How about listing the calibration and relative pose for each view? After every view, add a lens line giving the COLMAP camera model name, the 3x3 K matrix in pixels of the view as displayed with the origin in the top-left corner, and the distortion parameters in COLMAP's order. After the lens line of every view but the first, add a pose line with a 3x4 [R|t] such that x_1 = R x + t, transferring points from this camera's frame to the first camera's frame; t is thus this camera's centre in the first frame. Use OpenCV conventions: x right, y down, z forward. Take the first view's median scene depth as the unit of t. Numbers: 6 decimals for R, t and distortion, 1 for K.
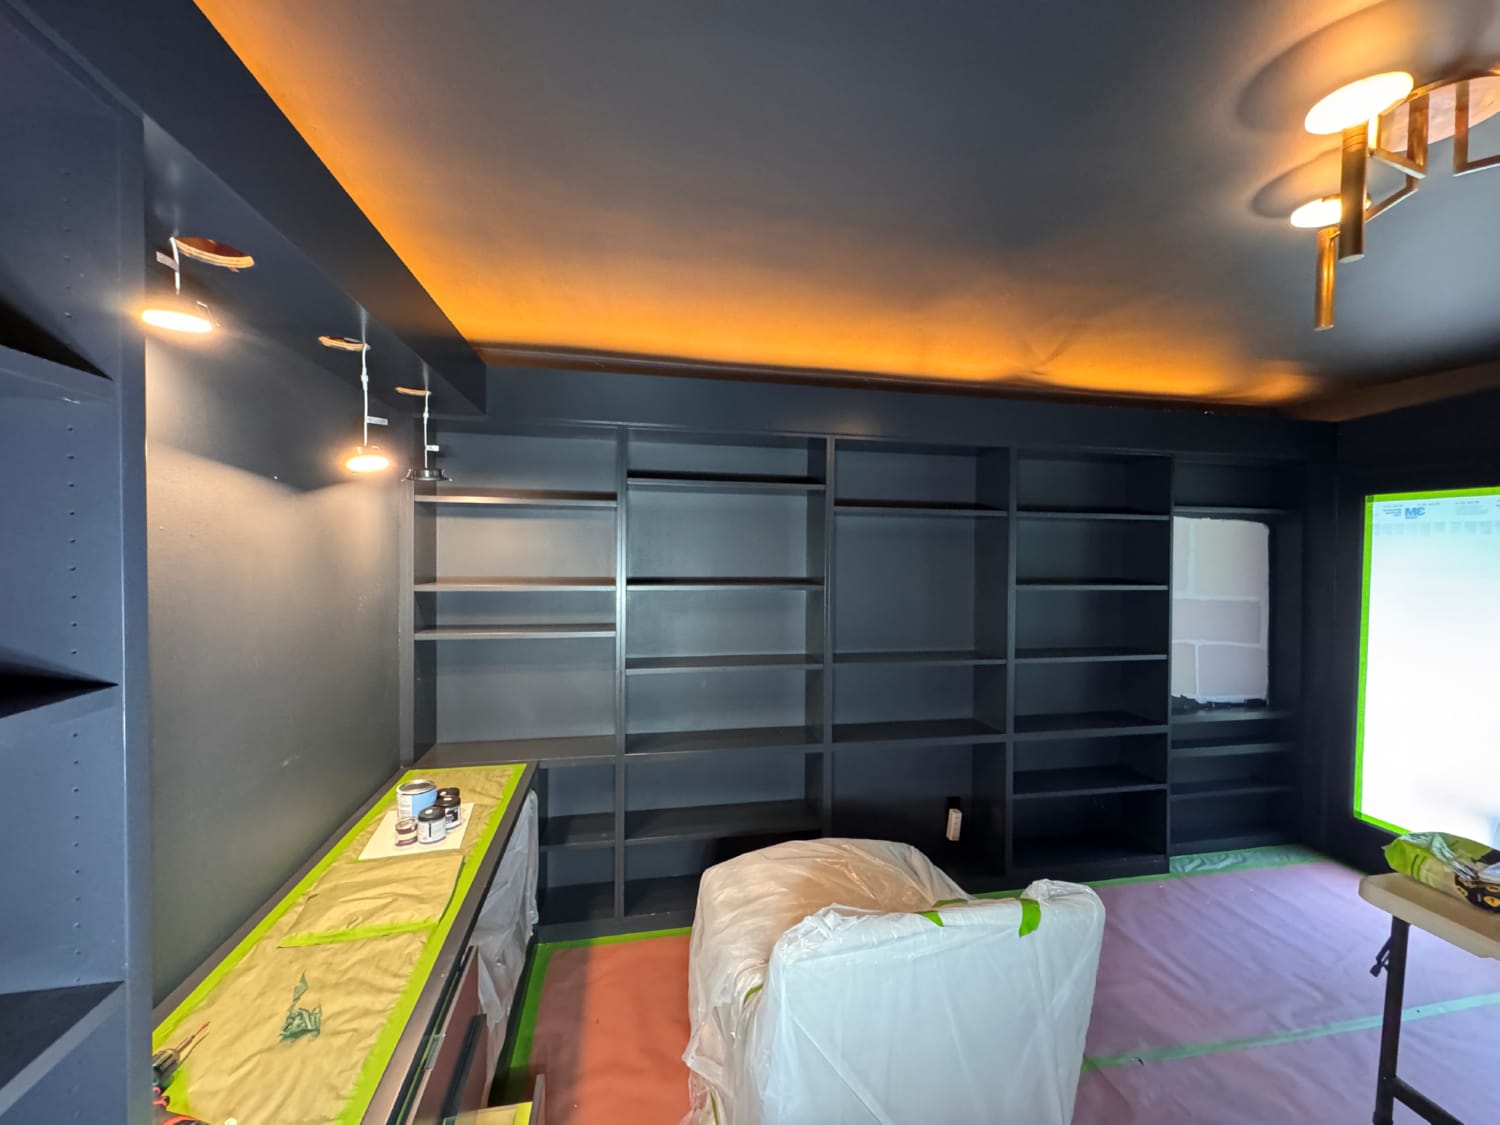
lens RADIAL K [[592.3, 0, 742.5], [0, 592.3, 562.7], [0, 0, 1]] dist [-0.000959, 0.000000]
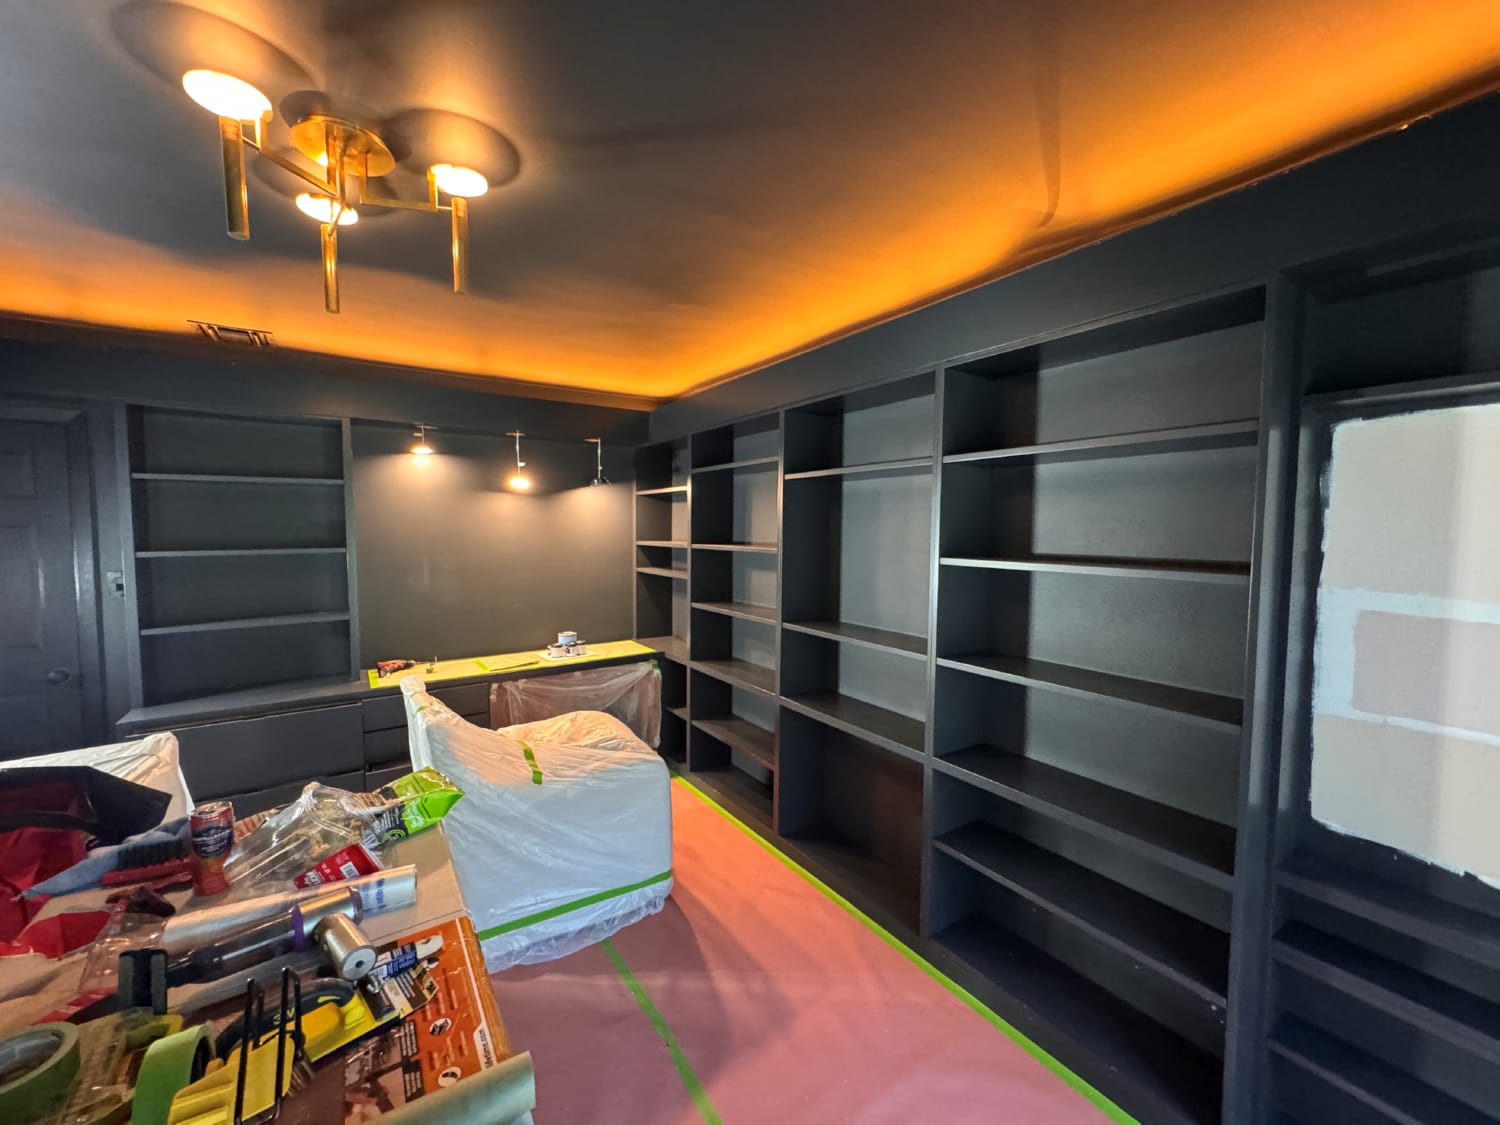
lens RADIAL K [[592.3, 0, 742.5], [0, 592.3, 562.7], [0, 0, 1]] dist [-0.000959, 0.000000]
pose [[0.387034, 0.044599, -0.920986, 1.455107], [-0.017240, 0.999005, 0.041132, 0.029401], [0.921904, -0.000041, 0.387417, 0.684118]]
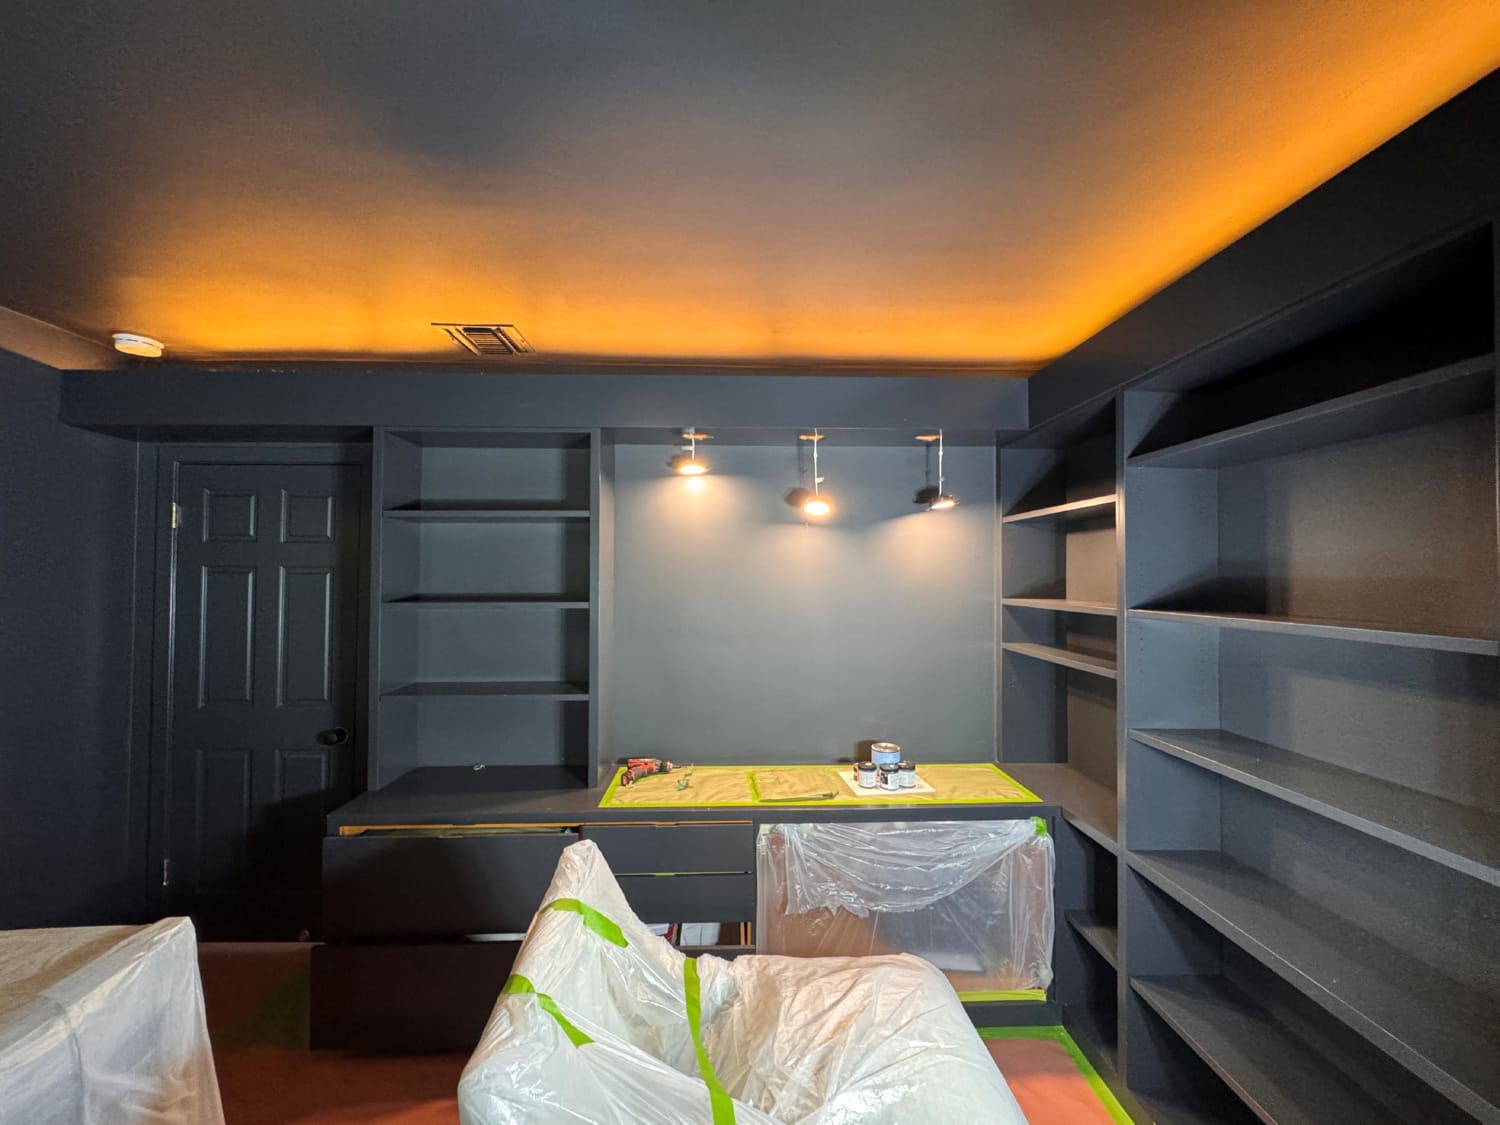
lens RADIAL K [[592.3, 0, 742.5], [0, 592.3, 562.7], [0, 0, 1]] dist [-0.000959, 0.000000]
pose [[-0.161220, -0.032665, -0.986378, 0.711612], [-0.025791, 0.999250, -0.028876, 0.020028], [0.986581, 0.020784, -0.161942, 0.805972]]
